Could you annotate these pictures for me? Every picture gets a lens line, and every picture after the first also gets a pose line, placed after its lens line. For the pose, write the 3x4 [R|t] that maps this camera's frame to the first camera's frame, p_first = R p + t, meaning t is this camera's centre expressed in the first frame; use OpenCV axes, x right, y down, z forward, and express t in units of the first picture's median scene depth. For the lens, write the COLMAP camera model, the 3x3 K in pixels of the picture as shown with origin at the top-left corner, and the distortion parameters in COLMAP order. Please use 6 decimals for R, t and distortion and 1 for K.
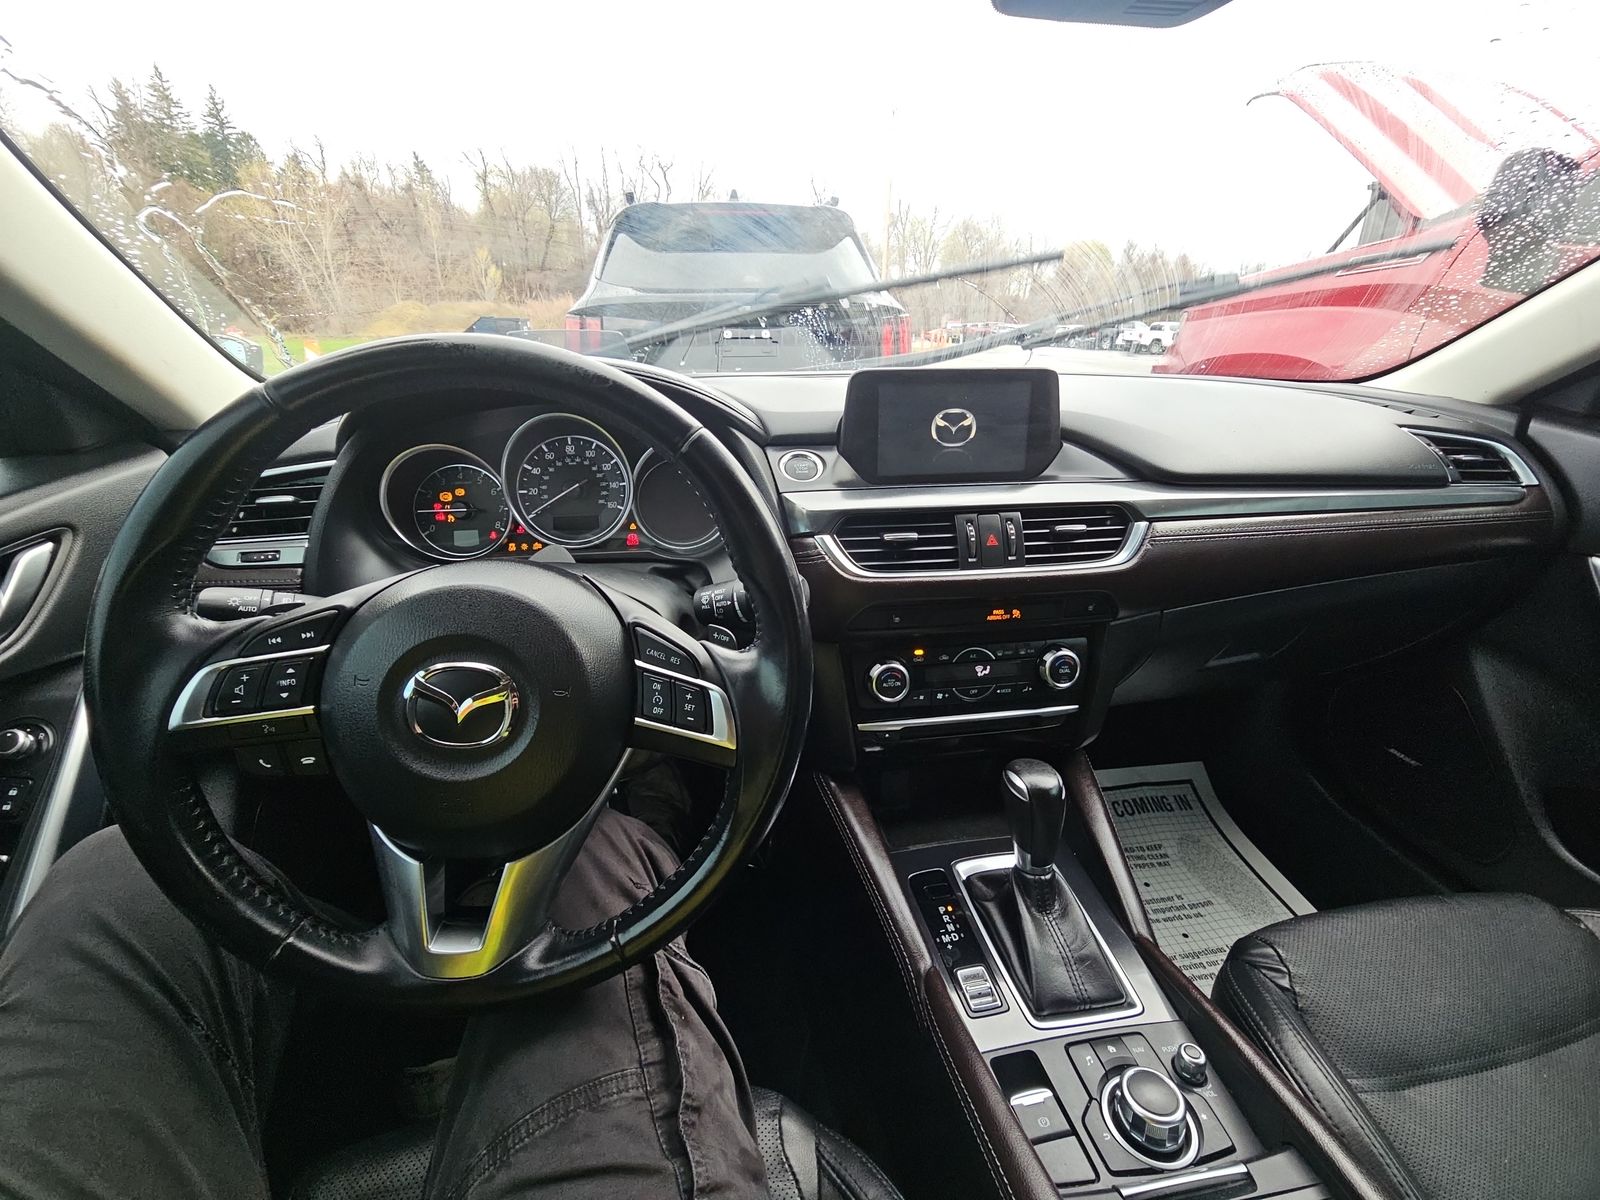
lens RADIAL K [[652.4, 0, 799.2], [0, 652.4, 592.0], [0, 0, 1]] dist [0.014156, -0.012234]
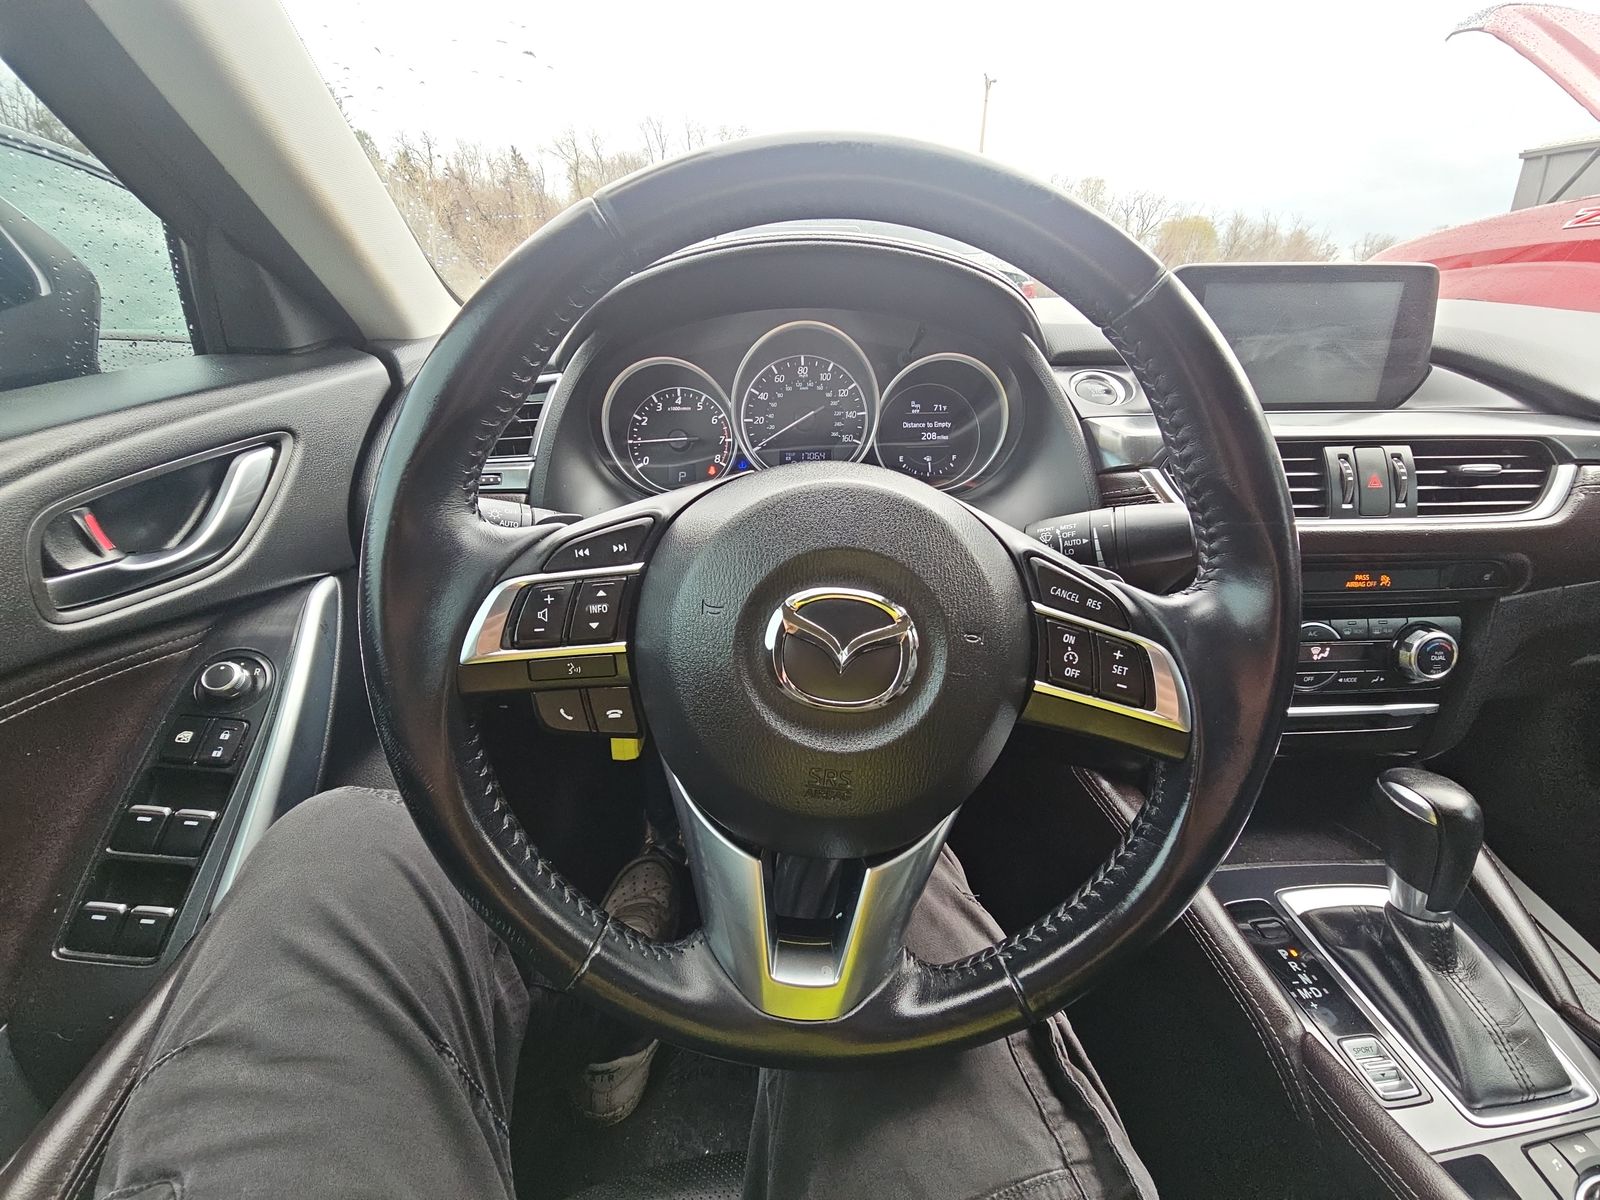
lens RADIAL K [[652.4, 0, 799.2], [0, 652.4, 592.0], [0, 0, 1]] dist [0.014156, -0.012234]
pose [[0.993974, 0.036433, -0.103382, -0.309781], [-0.034583, 0.999209, 0.019633, 0.062748], [0.104015, -0.015940, 0.994448, 0.181058]]
